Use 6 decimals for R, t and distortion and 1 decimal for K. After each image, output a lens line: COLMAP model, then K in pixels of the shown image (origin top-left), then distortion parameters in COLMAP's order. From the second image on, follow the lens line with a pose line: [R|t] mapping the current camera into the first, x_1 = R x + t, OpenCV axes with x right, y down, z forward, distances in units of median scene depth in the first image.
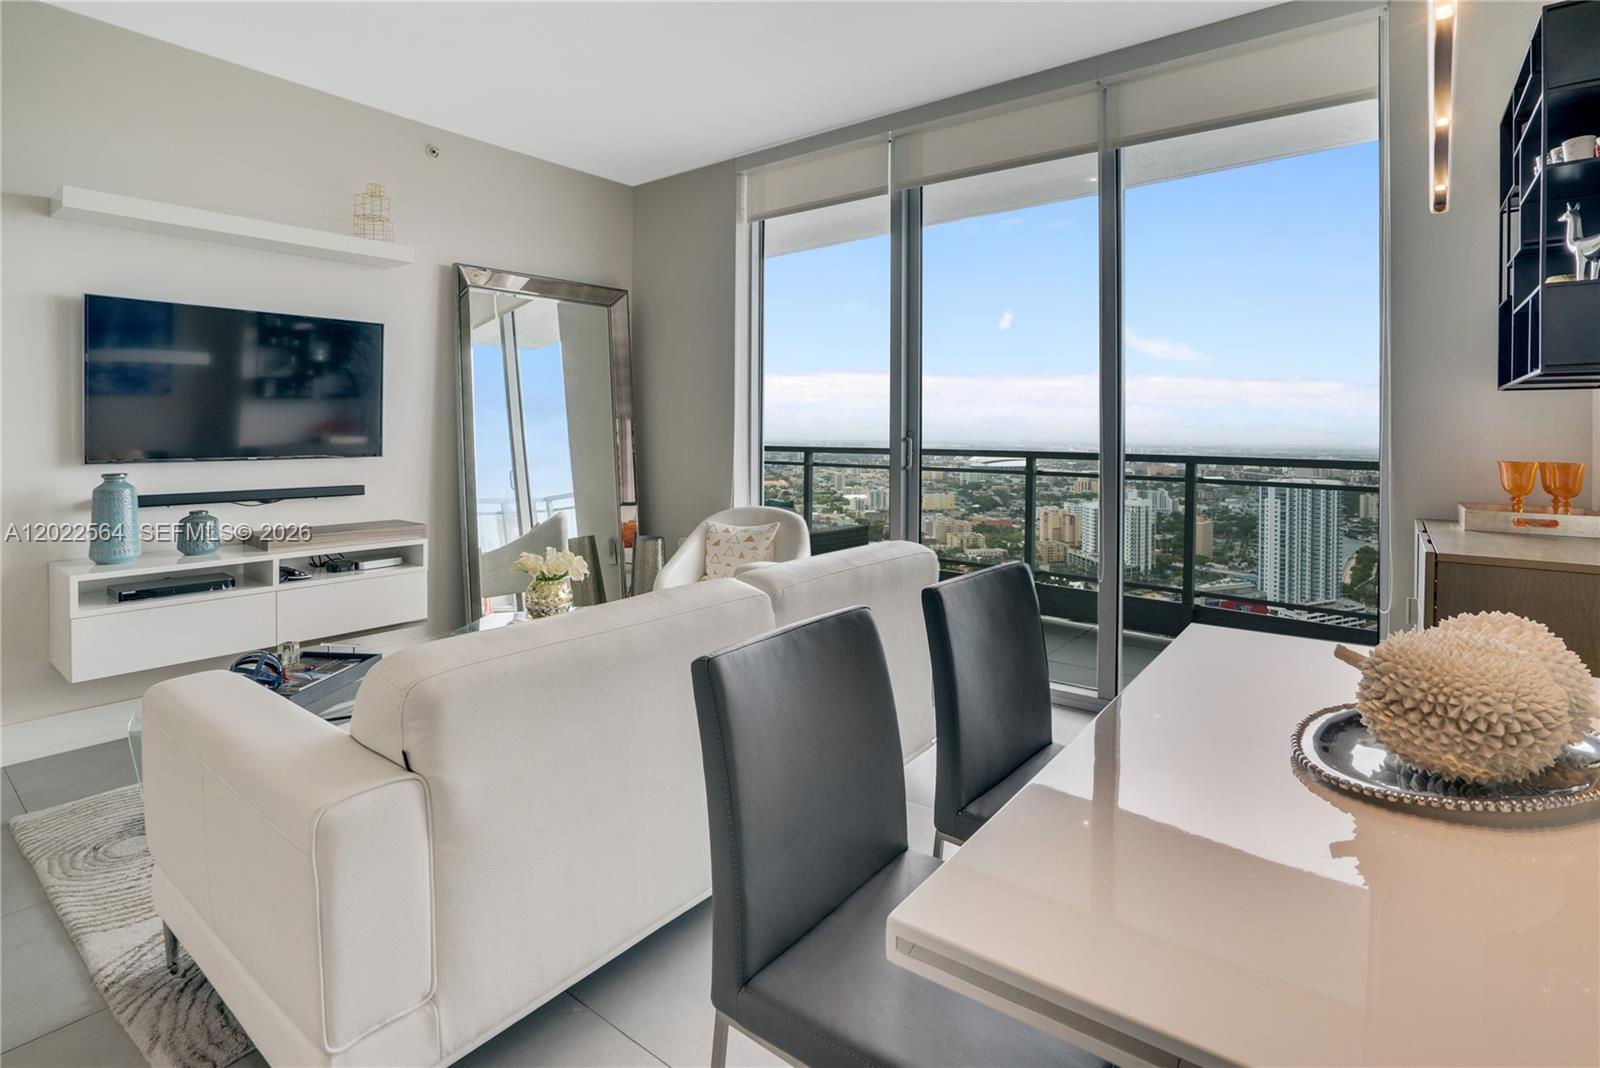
lens RADIAL K [[791.3, 0, 838.9], [0, 791.3, 443.9], [0, 0, 1]] dist [-0.010866, 0.000264]
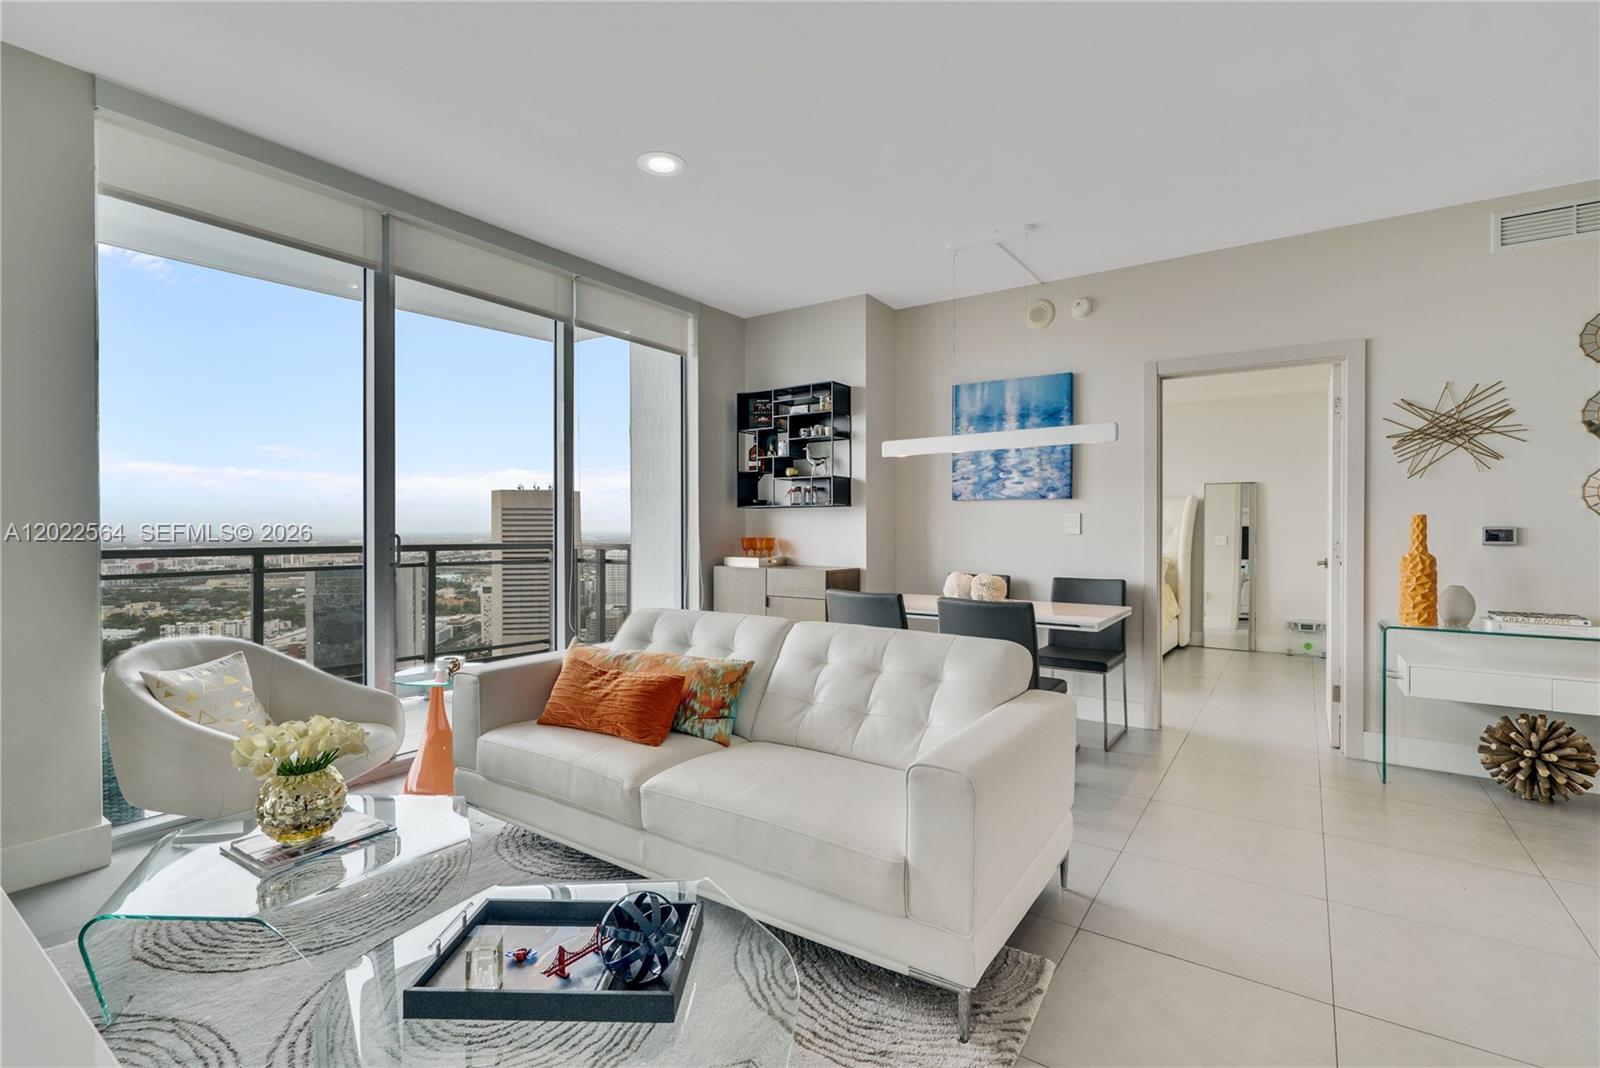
lens RADIAL K [[729.5, 0, 777.9], [0, 729.5, 531.8], [0, 0, 1]] dist [0.000795, 0.000438]
pose [[0.005331, -0.009340, 0.999942, -0.841463], [0.012879, 0.999874, 0.009271, -0.013517], [-0.999903, 0.012828, 0.005450, 0.573713]]
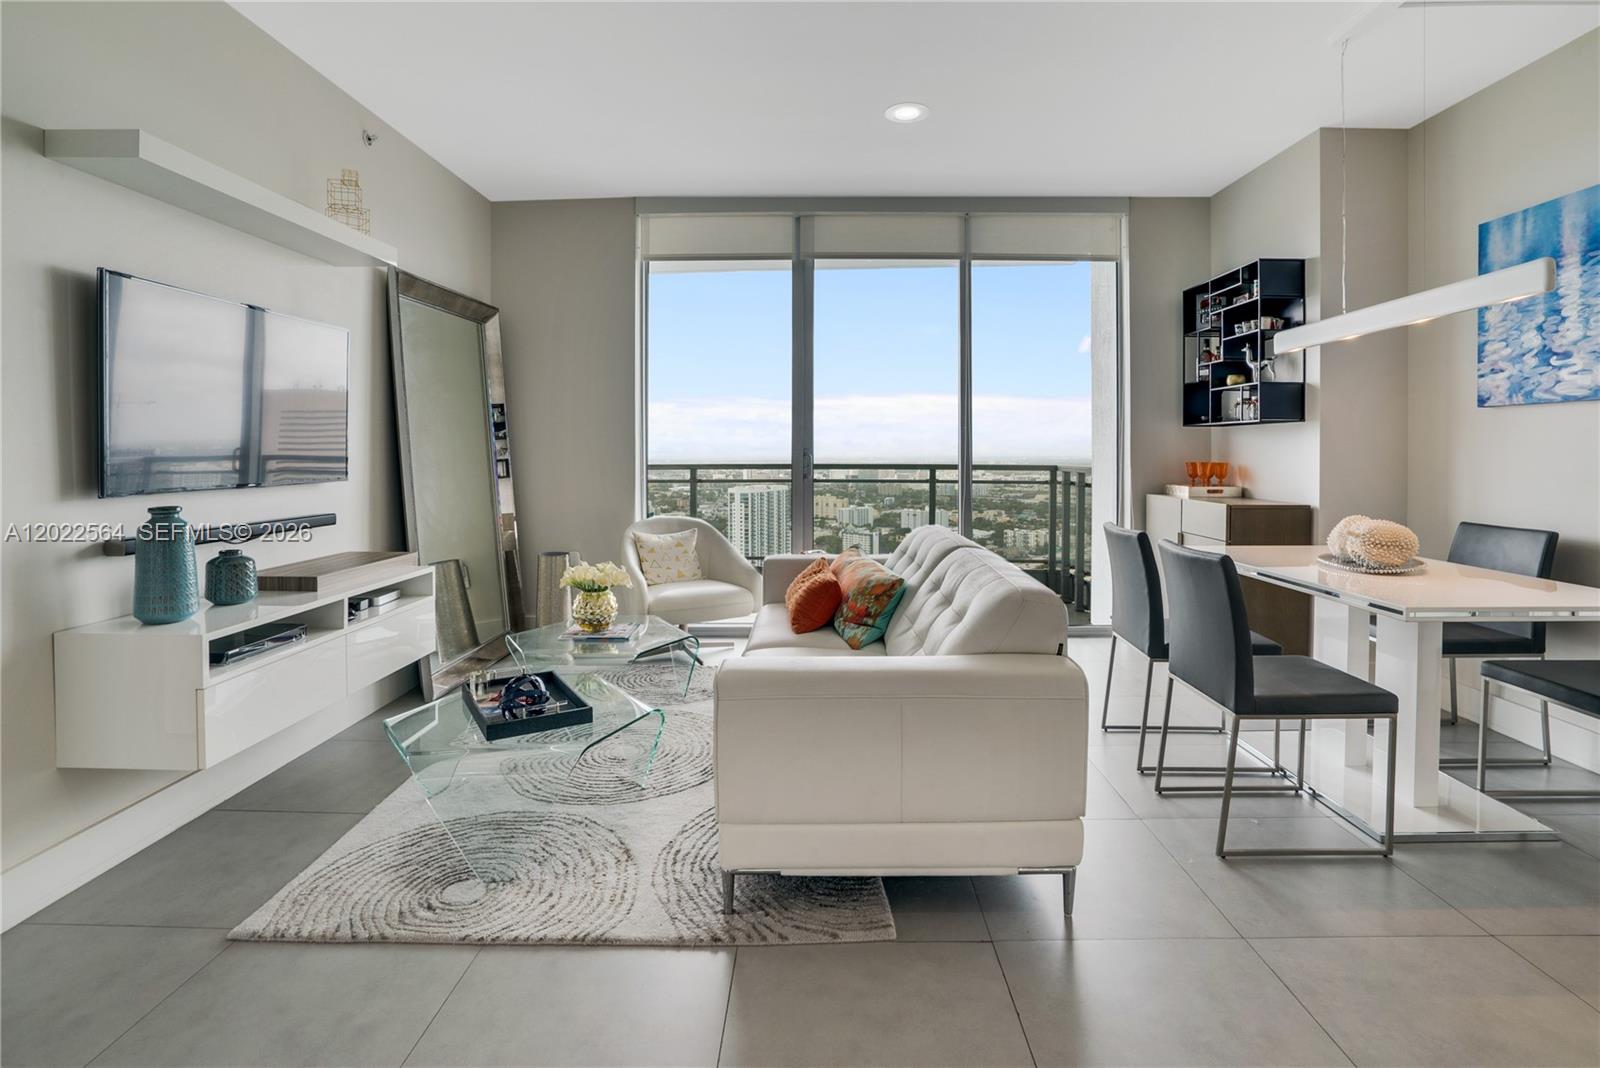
lens RADIAL K [[752.4, 0, 824.5], [0, 752.4, 460.2], [0, 0, 1]] dist [-0.003028, 0.000515]
pose [[0.812068, -0.010663, 0.583466, -0.626604], [0.009890, 0.999941, 0.004509, -0.004706], [-0.583479, 0.002109, 0.812125, 0.004521]]
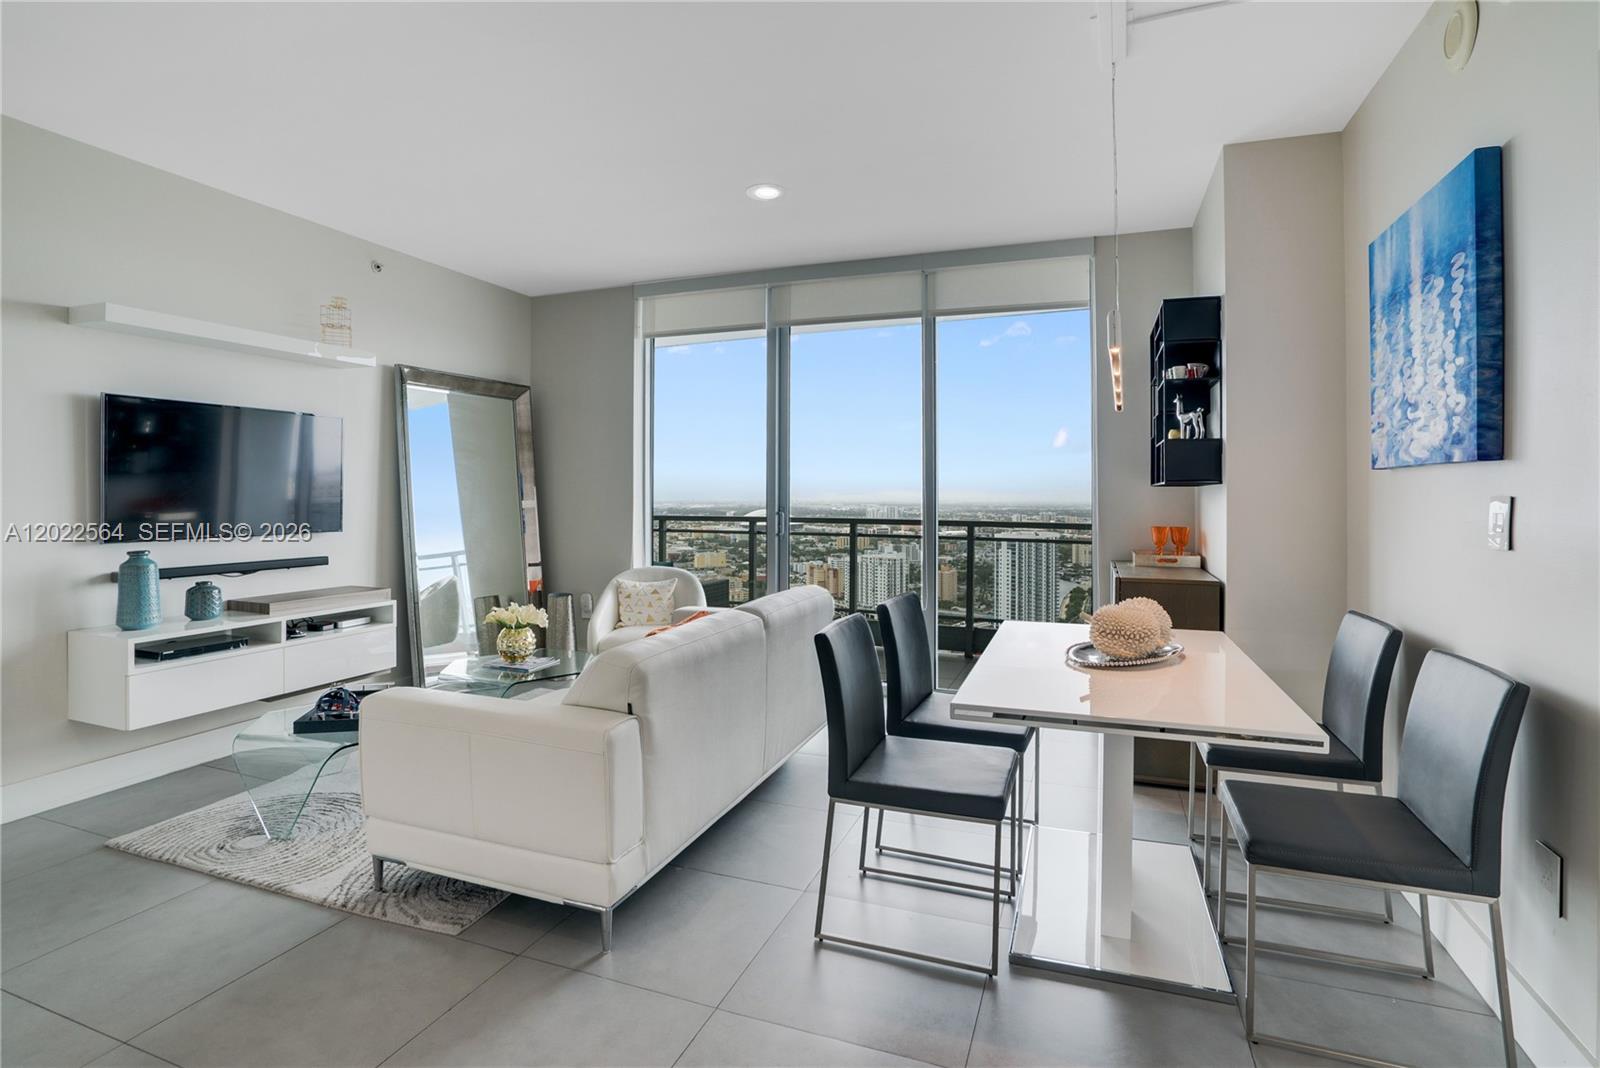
lens RADIAL K [[758.4, 0, 824.9], [0, 758.4, 500.6], [0, 0, 1]] dist [0.002987, 0.000731]
pose [[0.962136, -0.001143, 0.272567, -0.196930], [0.002171, 0.999992, -0.003469, -0.023632], [-0.272560, 0.003929, 0.962131, -0.268039]]
